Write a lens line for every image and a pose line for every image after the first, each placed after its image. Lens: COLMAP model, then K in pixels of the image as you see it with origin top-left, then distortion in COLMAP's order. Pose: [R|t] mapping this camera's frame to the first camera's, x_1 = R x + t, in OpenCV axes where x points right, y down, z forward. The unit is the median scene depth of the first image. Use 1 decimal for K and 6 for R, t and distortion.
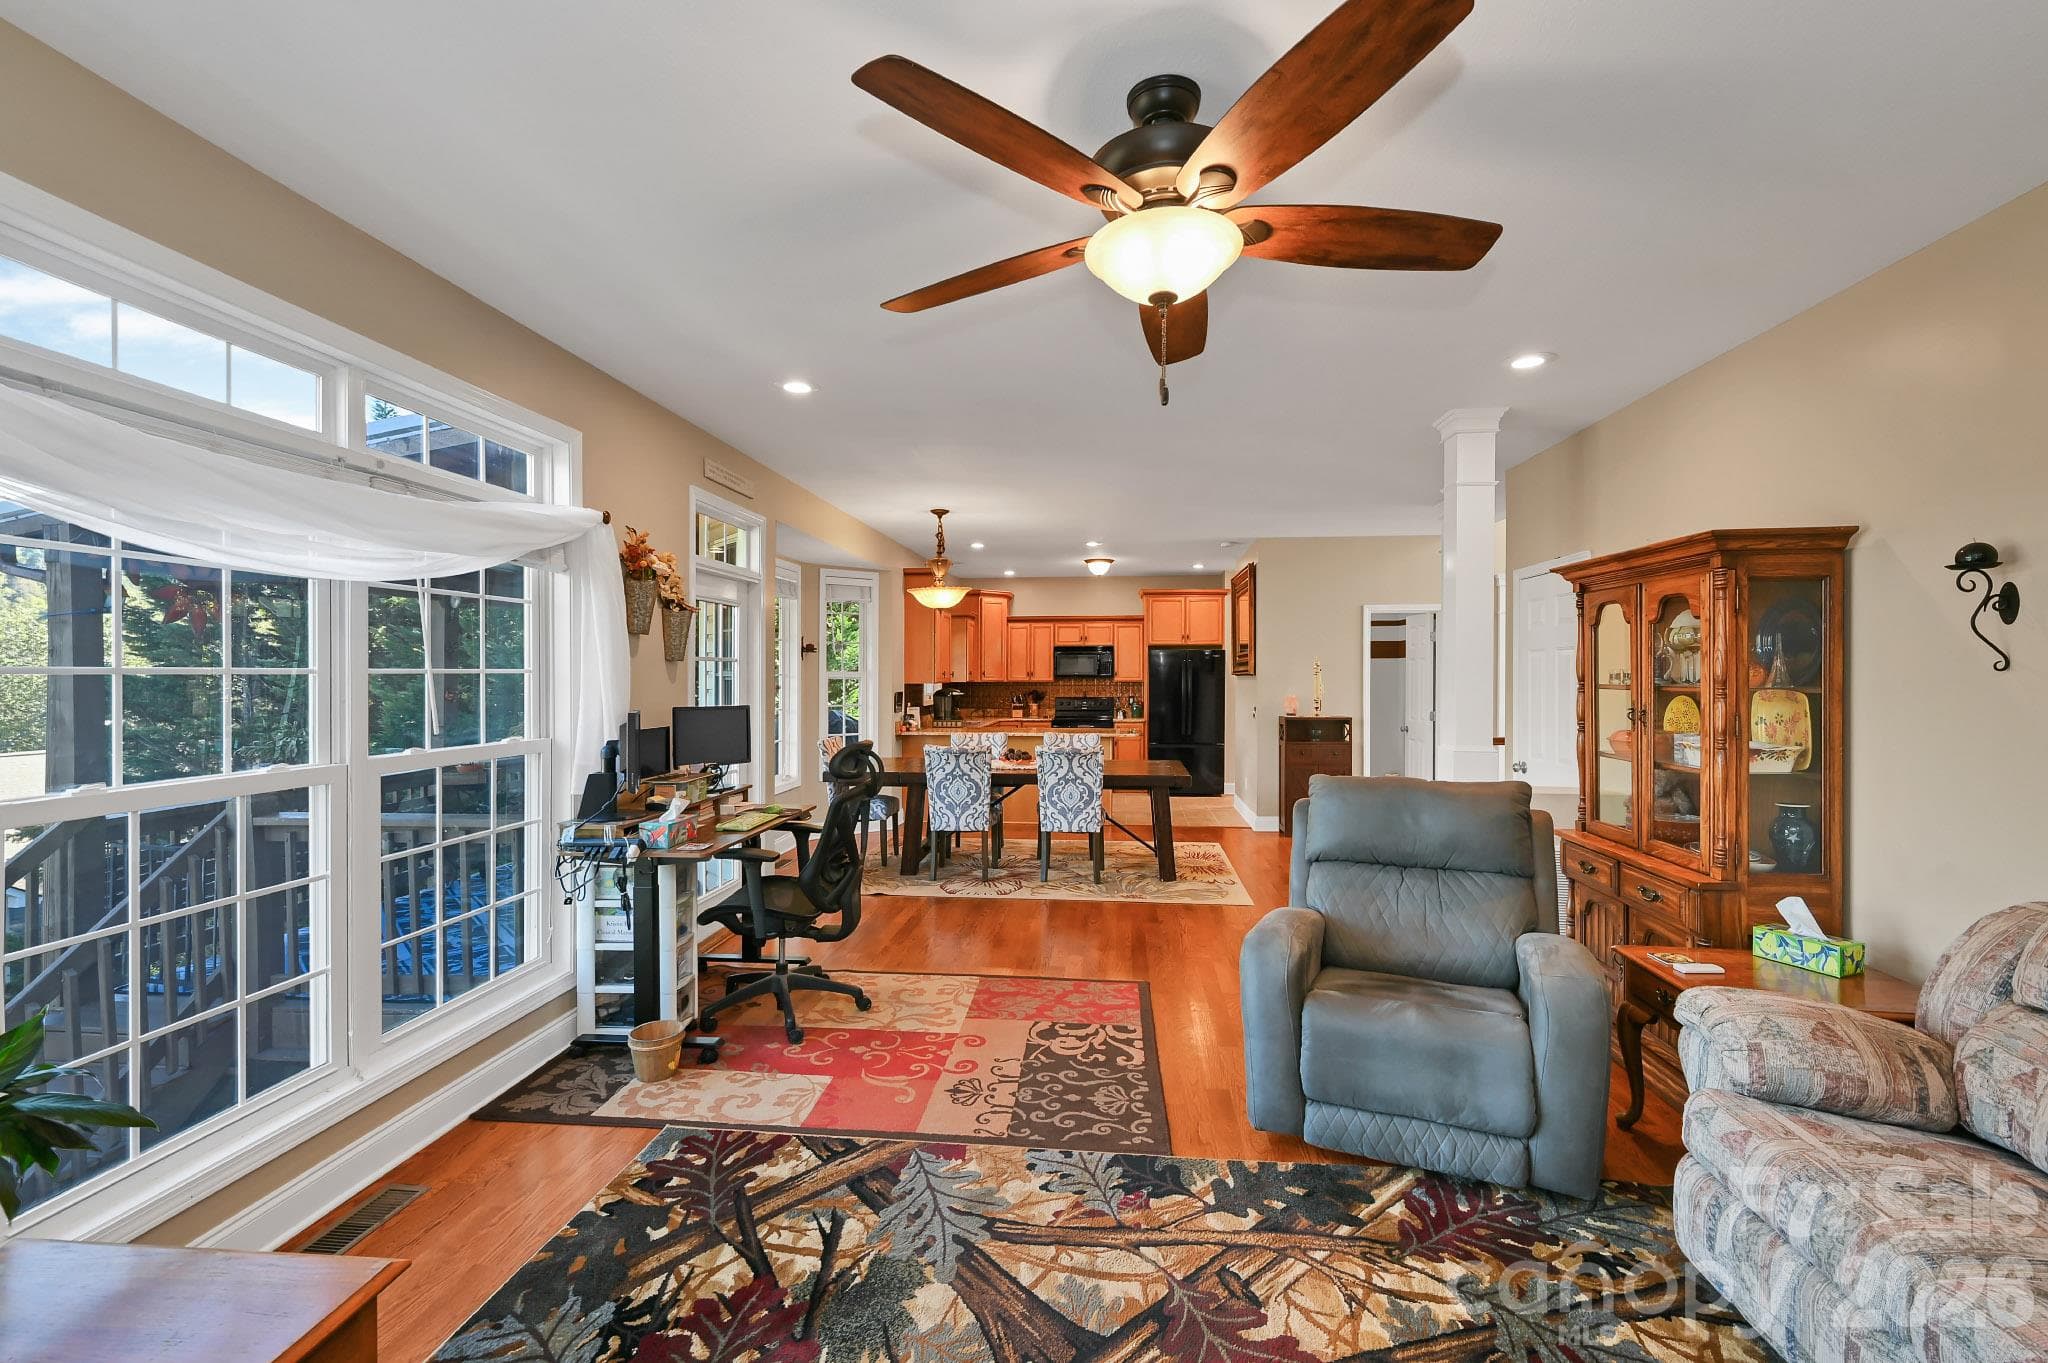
lens RADIAL K [[895.7, 0, 1021.1], [0, 895.7, 674.5], [0, 0, 1]] dist [-0.000408, -0.000071]
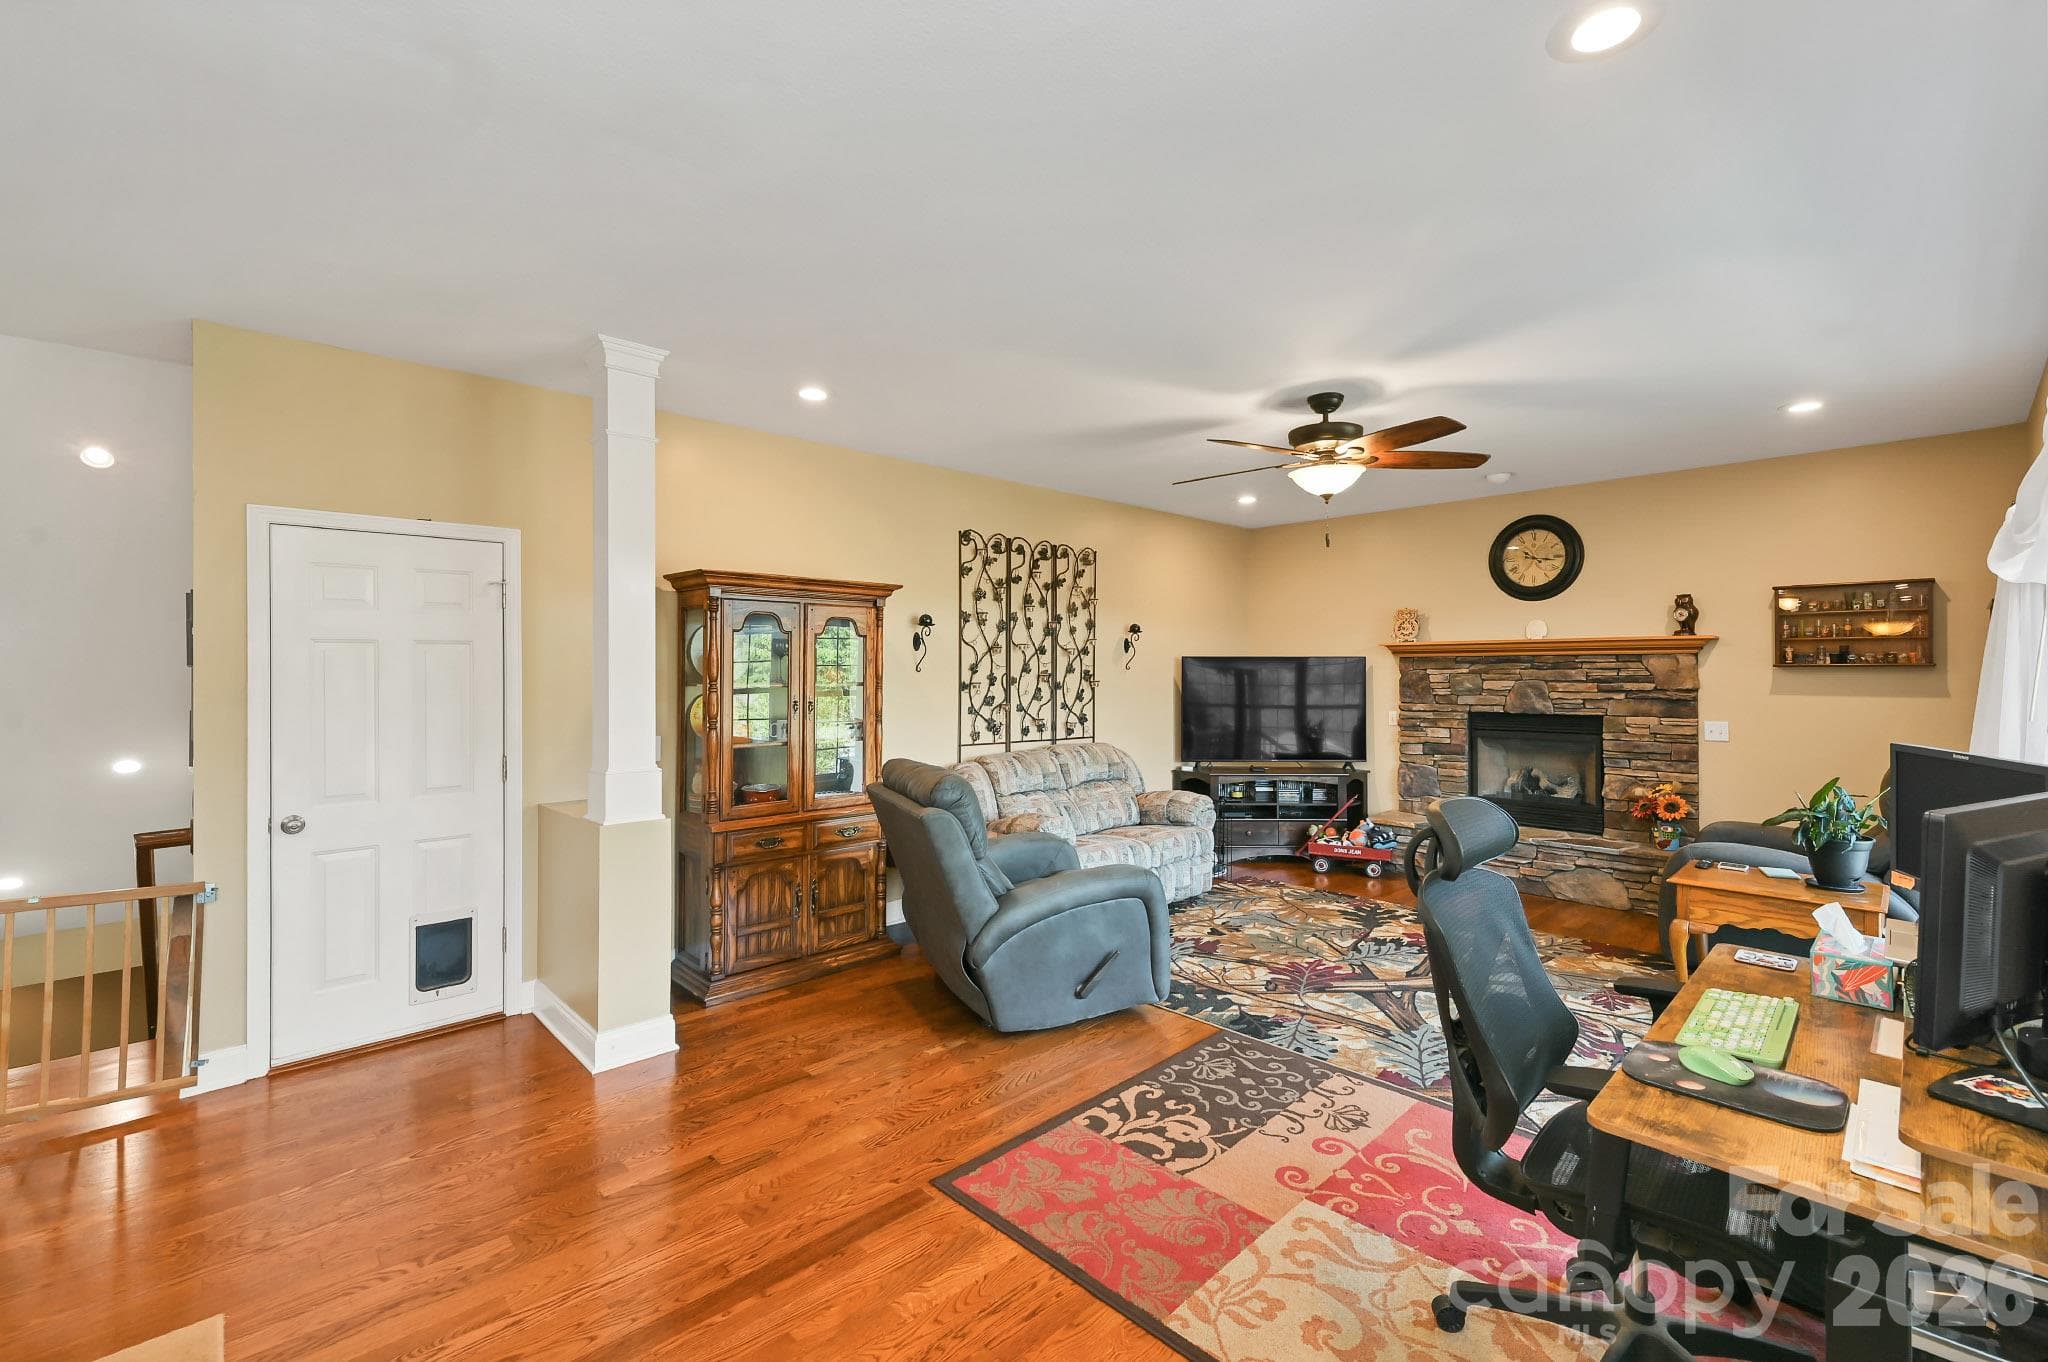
lens RADIAL K [[895.7, 0, 1023.7], [0, 895.7, 677.0], [0, 0, 1]] dist [-0.000408, -0.000071]
pose [[-0.775177, -0.001682, 0.631742, -0.400364], [0.001158, 0.999991, 0.004083, 0.003279], [-0.631744, 0.003897, -0.775168, 1.996129]]
